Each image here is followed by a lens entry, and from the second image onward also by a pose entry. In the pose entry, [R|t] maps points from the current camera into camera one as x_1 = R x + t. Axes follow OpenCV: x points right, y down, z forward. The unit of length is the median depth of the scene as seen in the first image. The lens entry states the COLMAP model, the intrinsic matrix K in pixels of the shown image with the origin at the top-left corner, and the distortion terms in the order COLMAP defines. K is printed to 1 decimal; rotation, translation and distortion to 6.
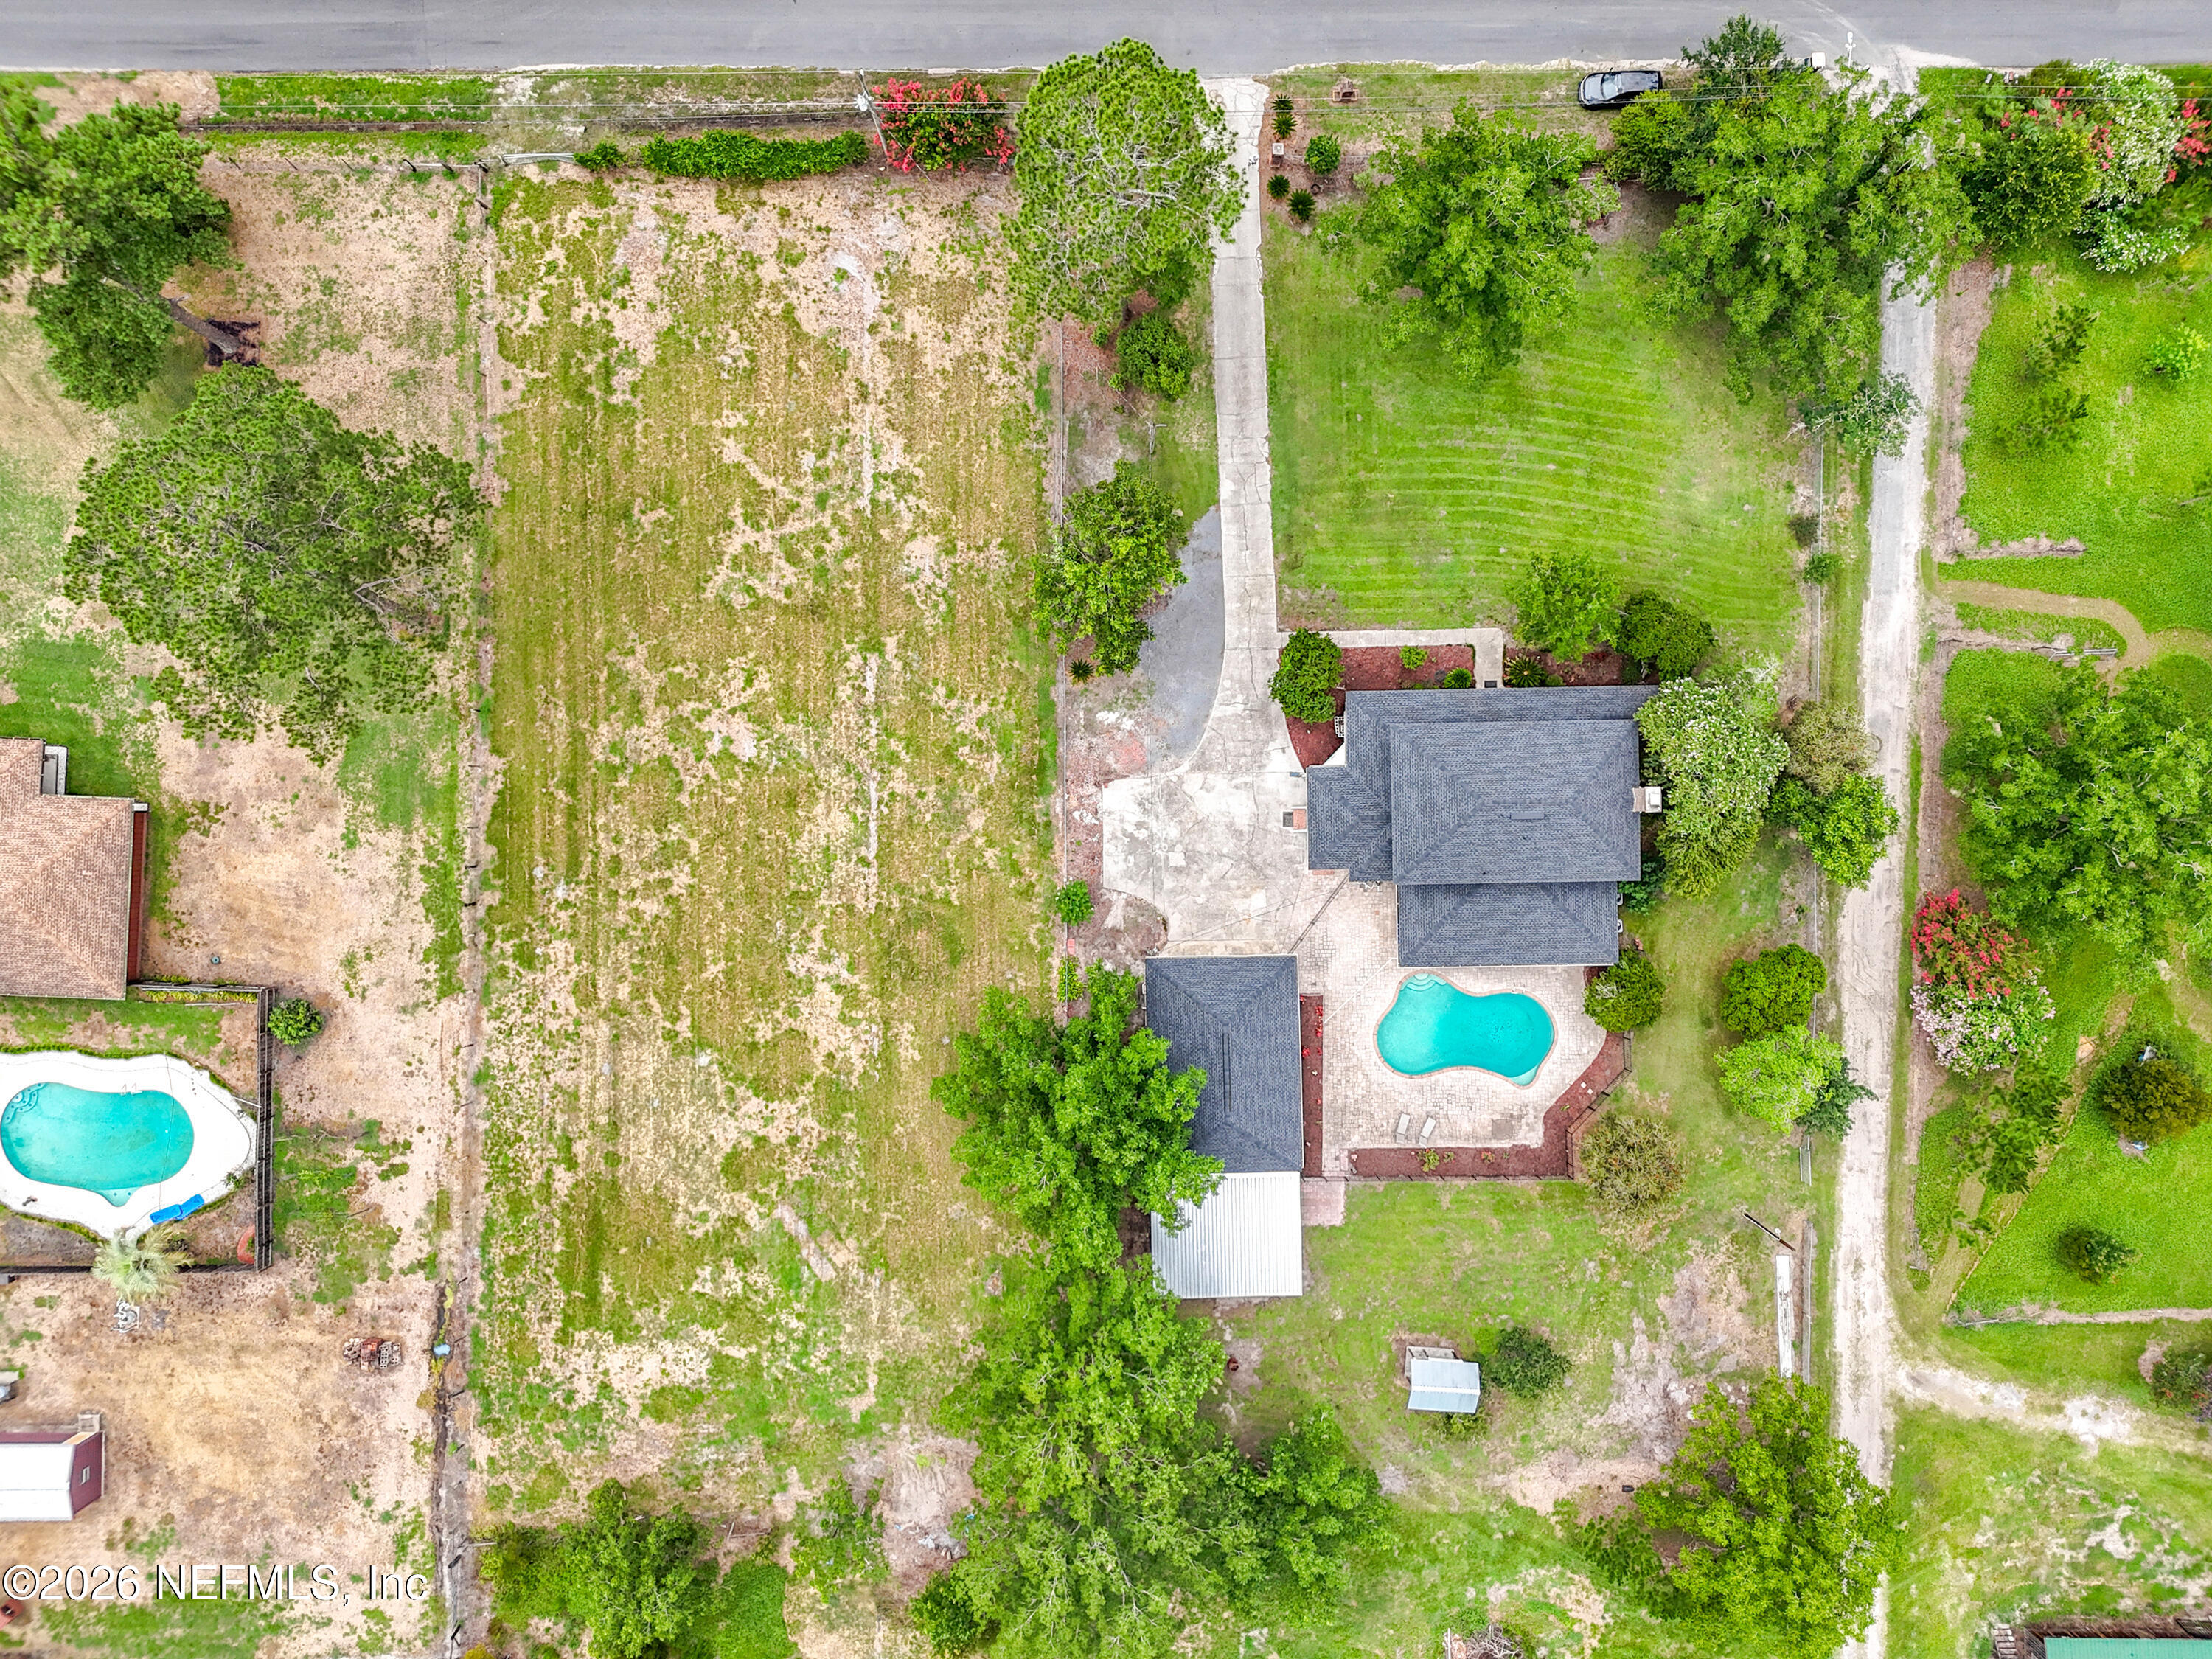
lens RADIAL K [[1616.4, 0, 1102.7], [0, 1616.4, 884.1], [0, 0, 1]] dist [0.078937, -0.084805]
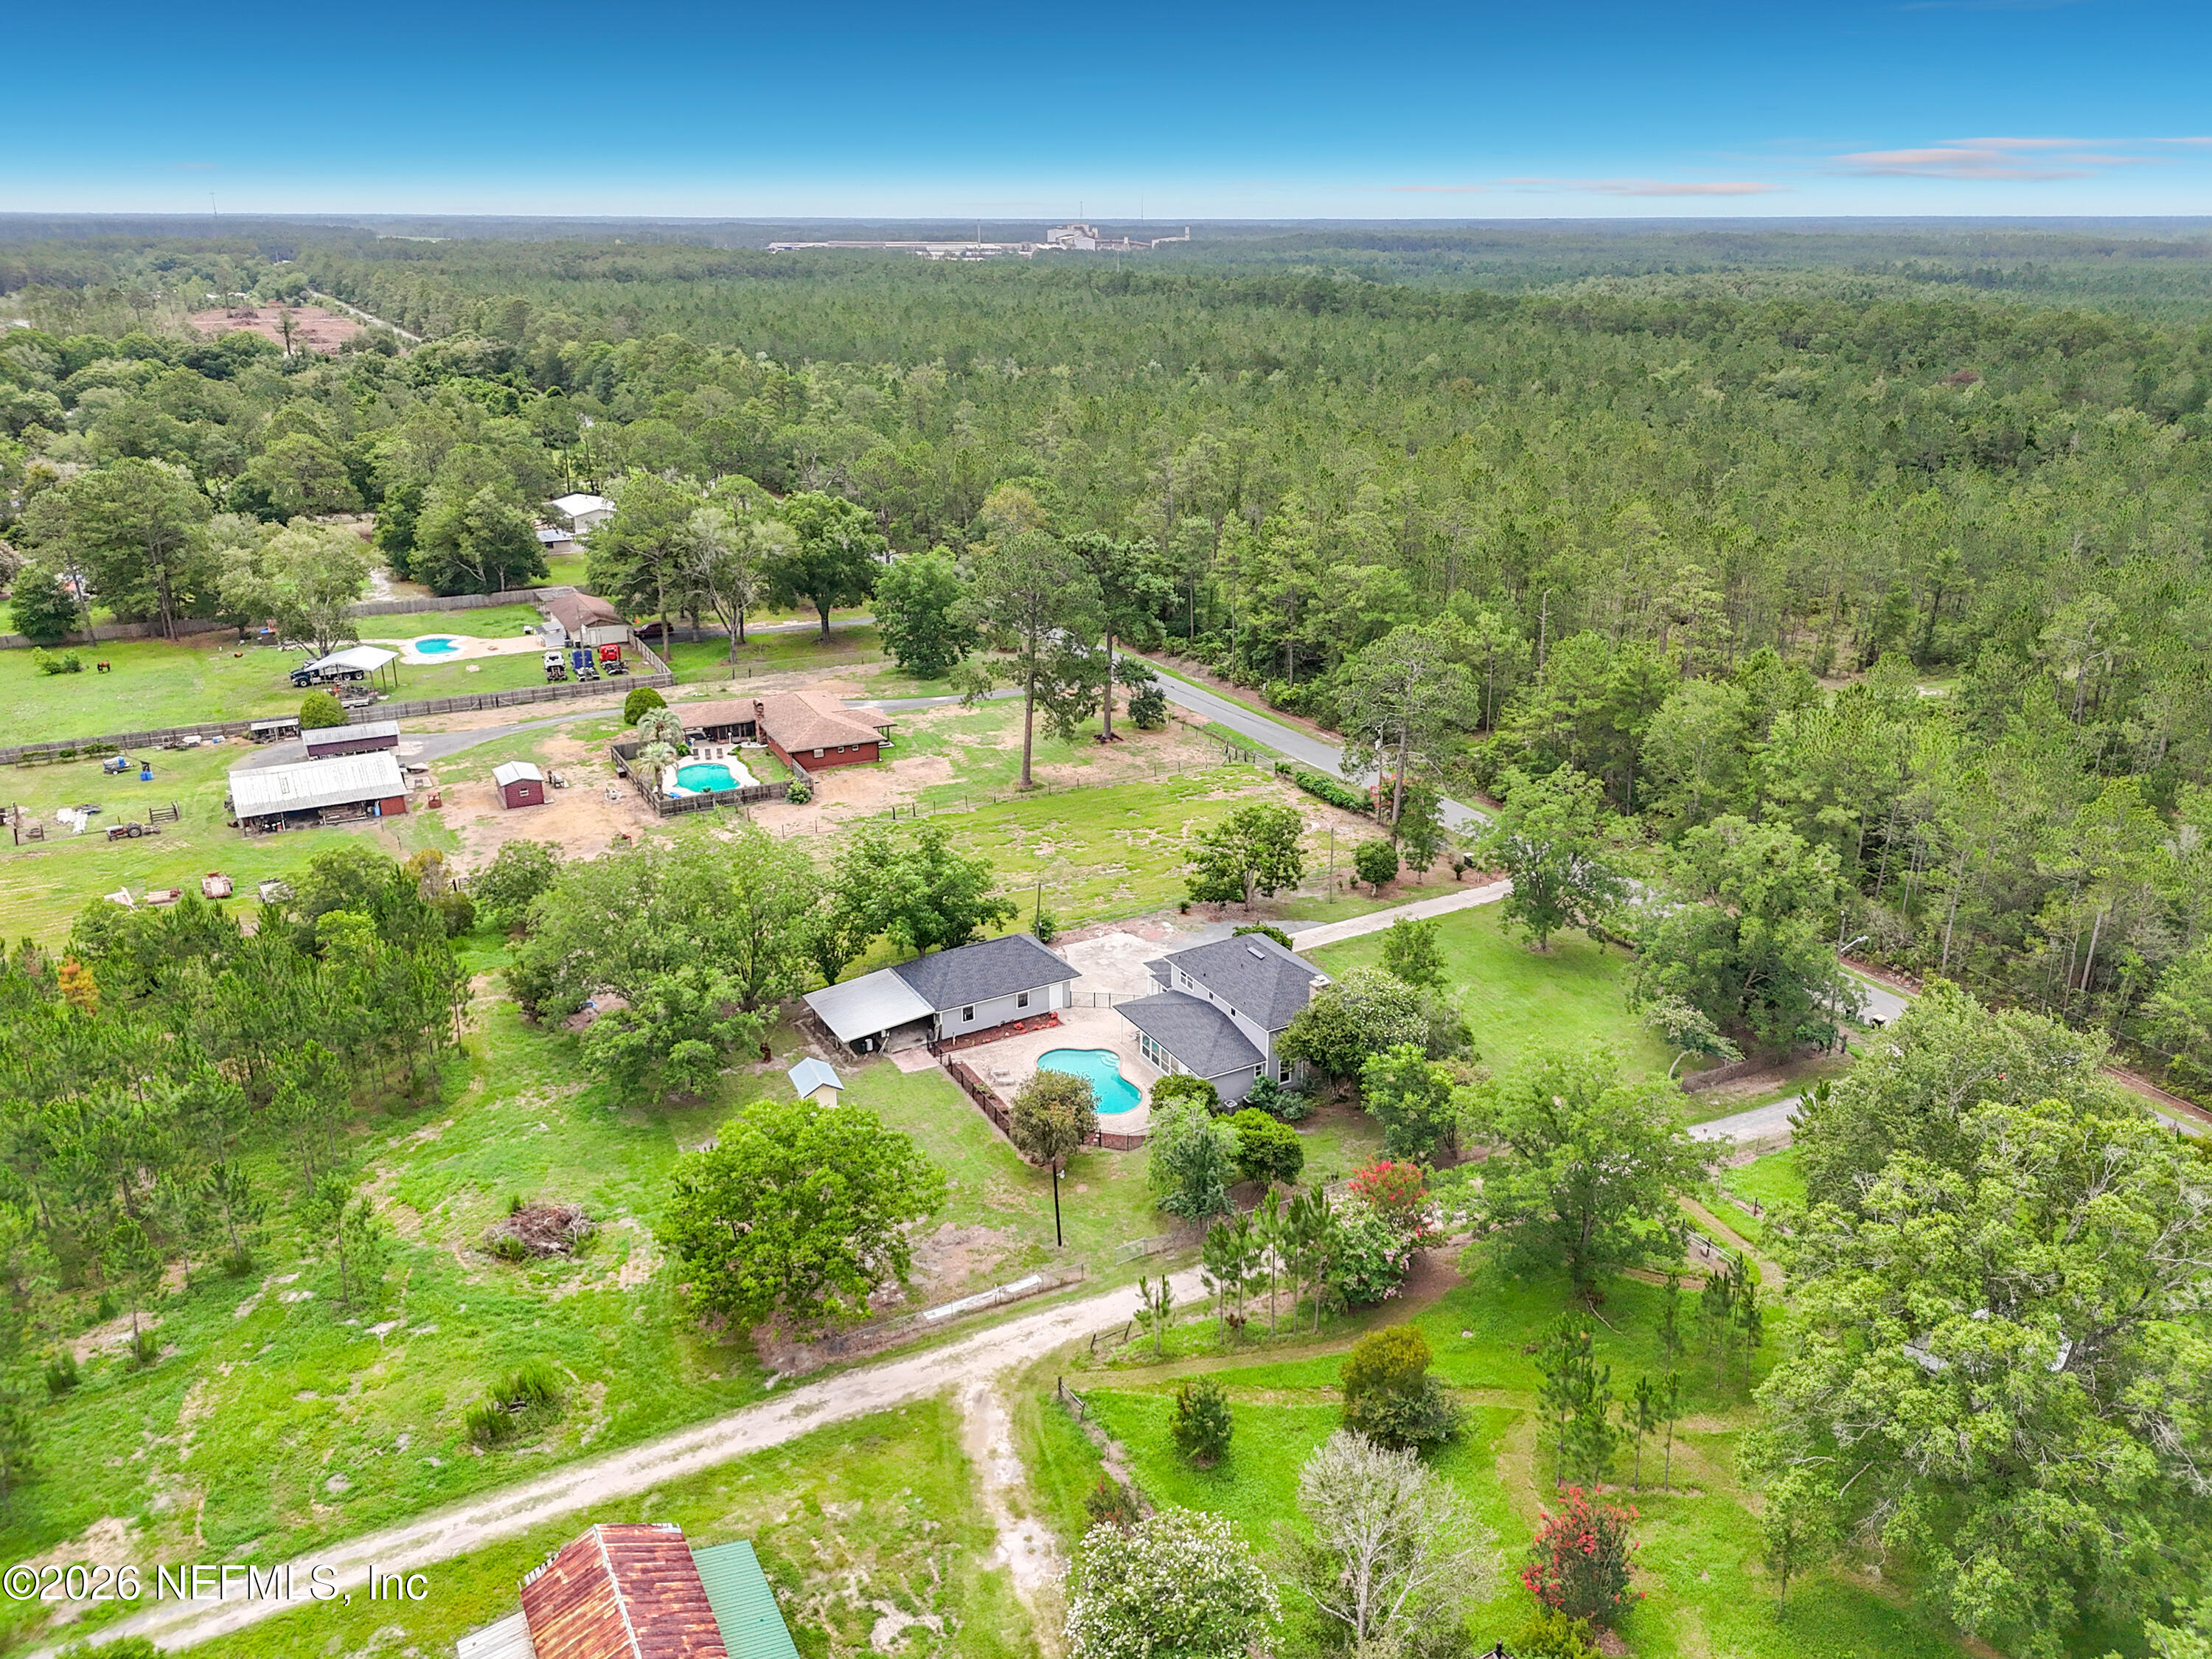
lens RADIAL K [[1630.8, 0, 1106.0], [0, 1630.8, 829.5], [0, 0, 1]] dist [0.065256, -0.088789]
pose [[0.474593, 0.287305, -0.831996, 1.196920], [-0.880191, 0.160339, -0.446716, 0.598861], [0.005058, 0.944324, 0.328979, 0.425237]]
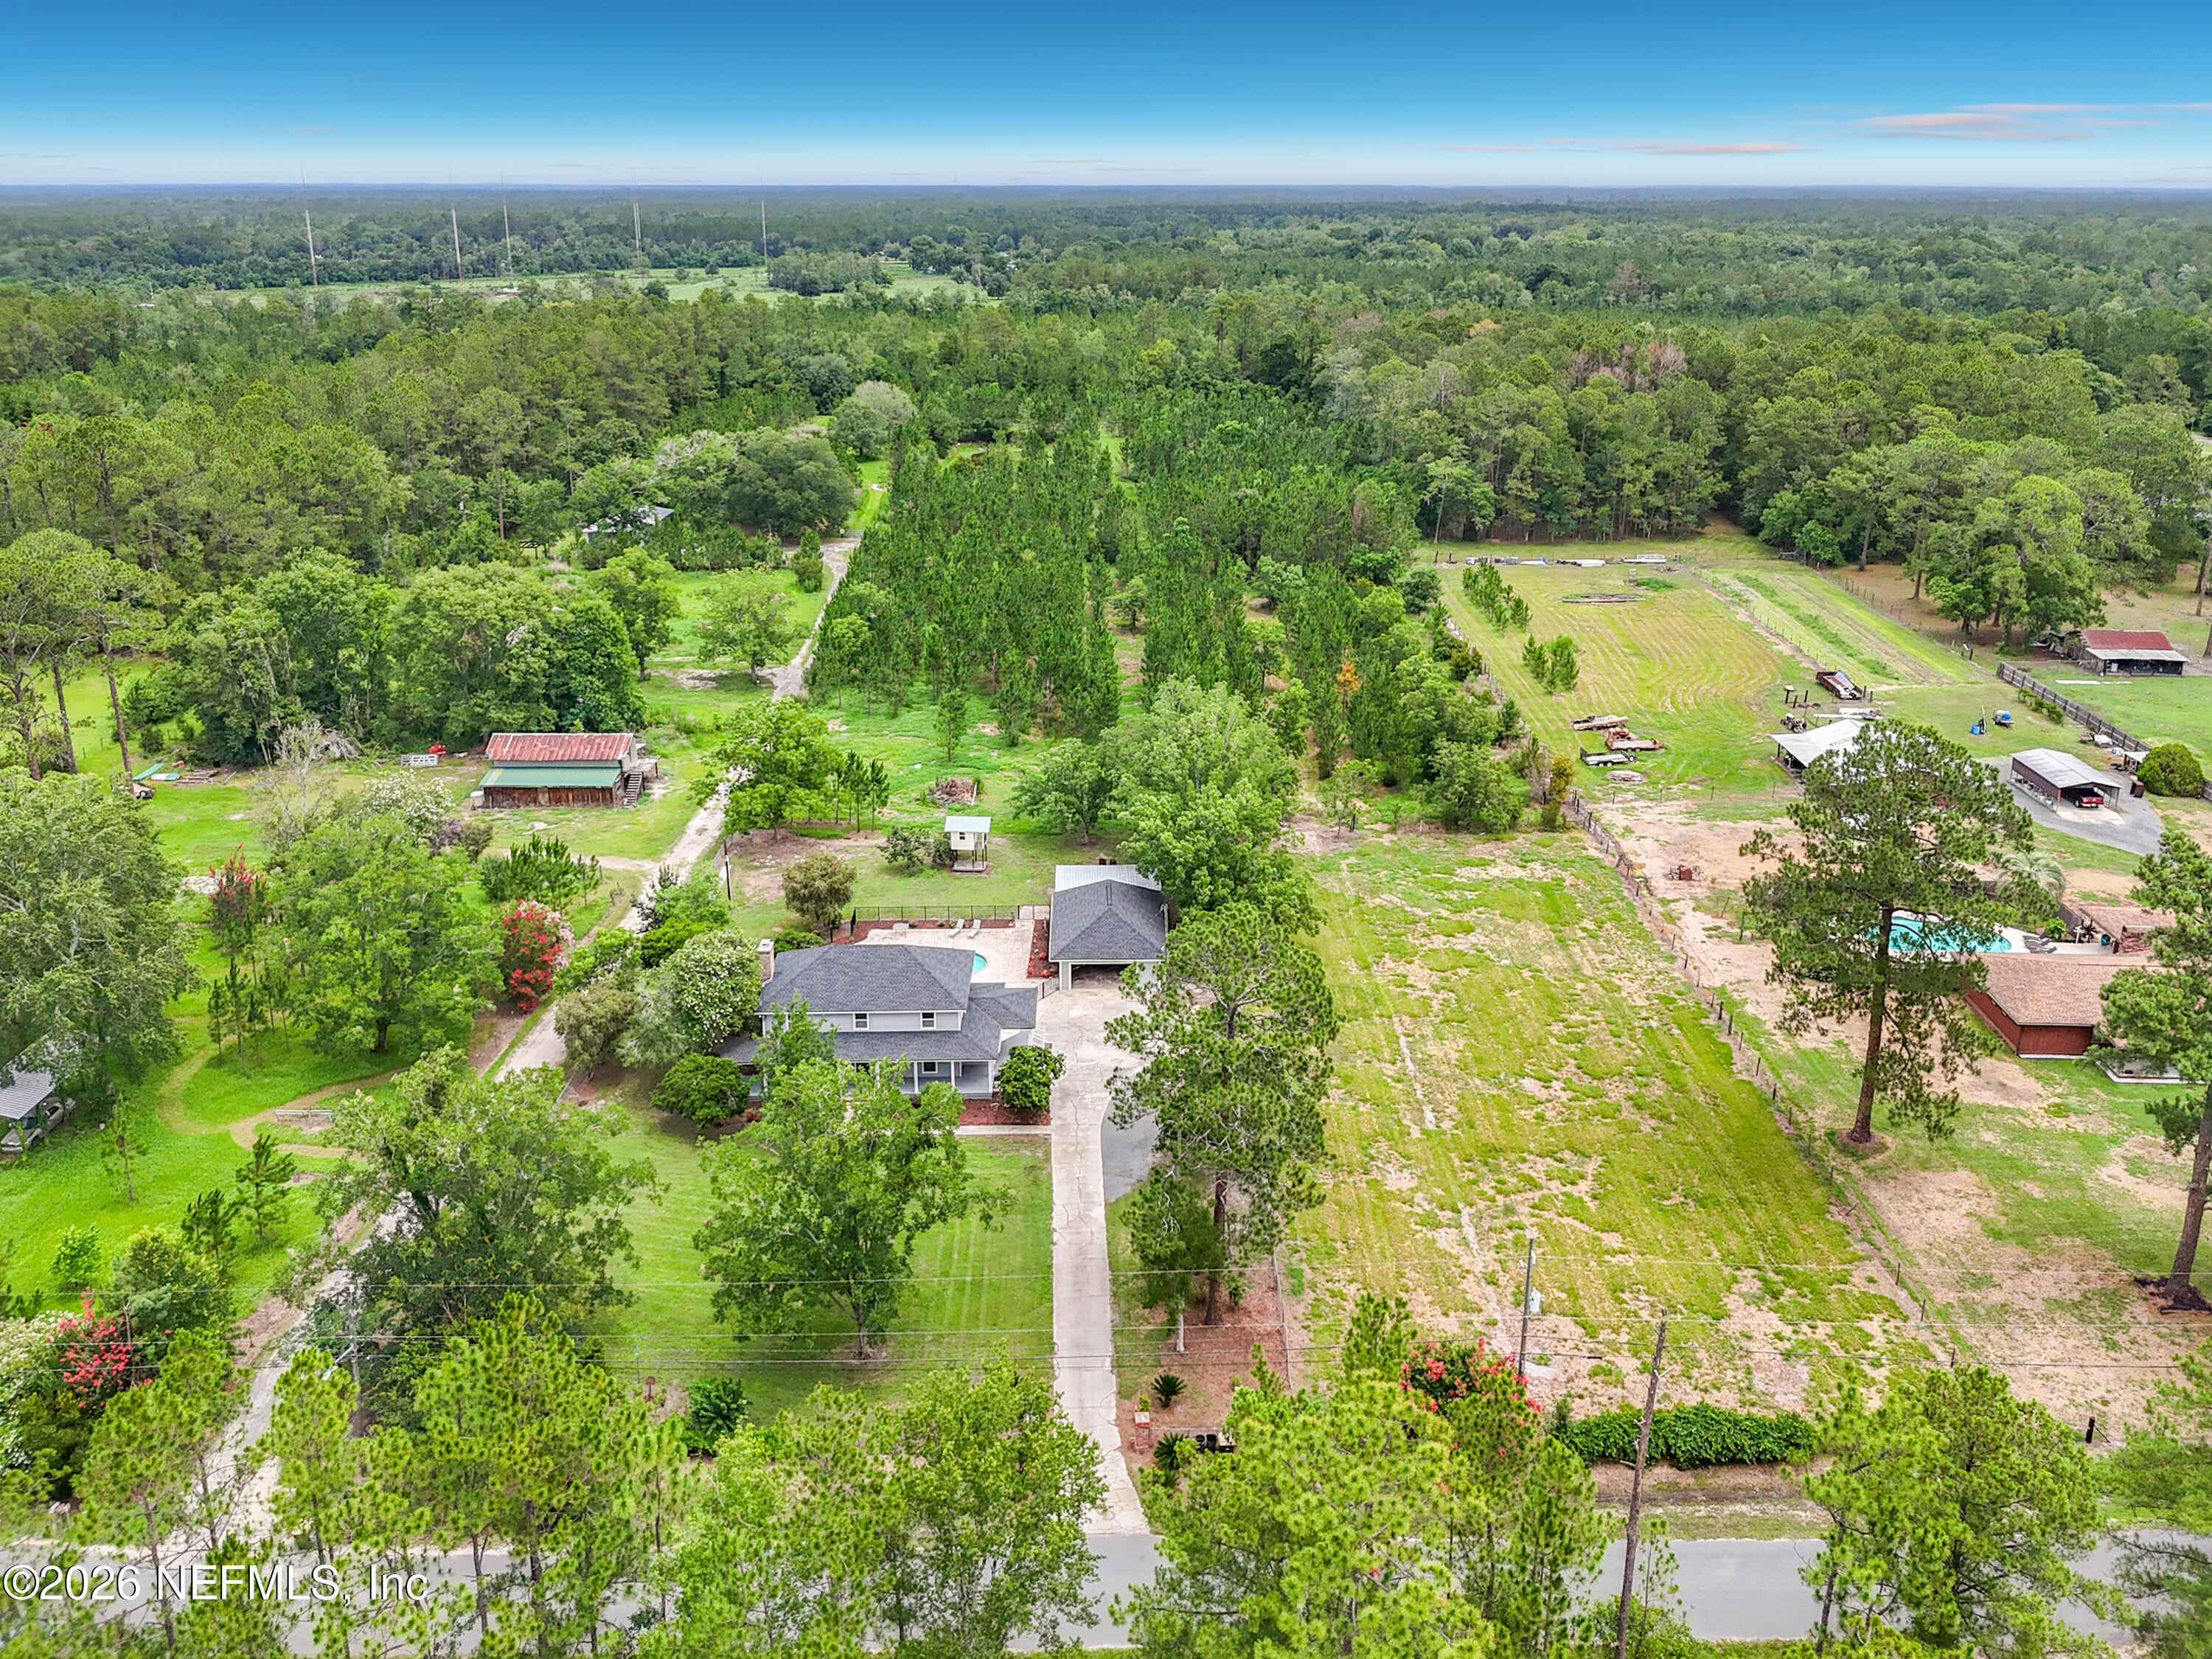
lens RADIAL K [[1676.2, 0, 1111.2], [0, 1676.2, 759.6], [0, 0, 1]] dist [0.091120, -0.171357]
pose [[-0.999634, -0.026766, -0.003858, 0.079599], [0.005171, -0.329206, 0.944244, -1.111460], [-0.026544, 0.943879, 0.329224, 0.409440]]
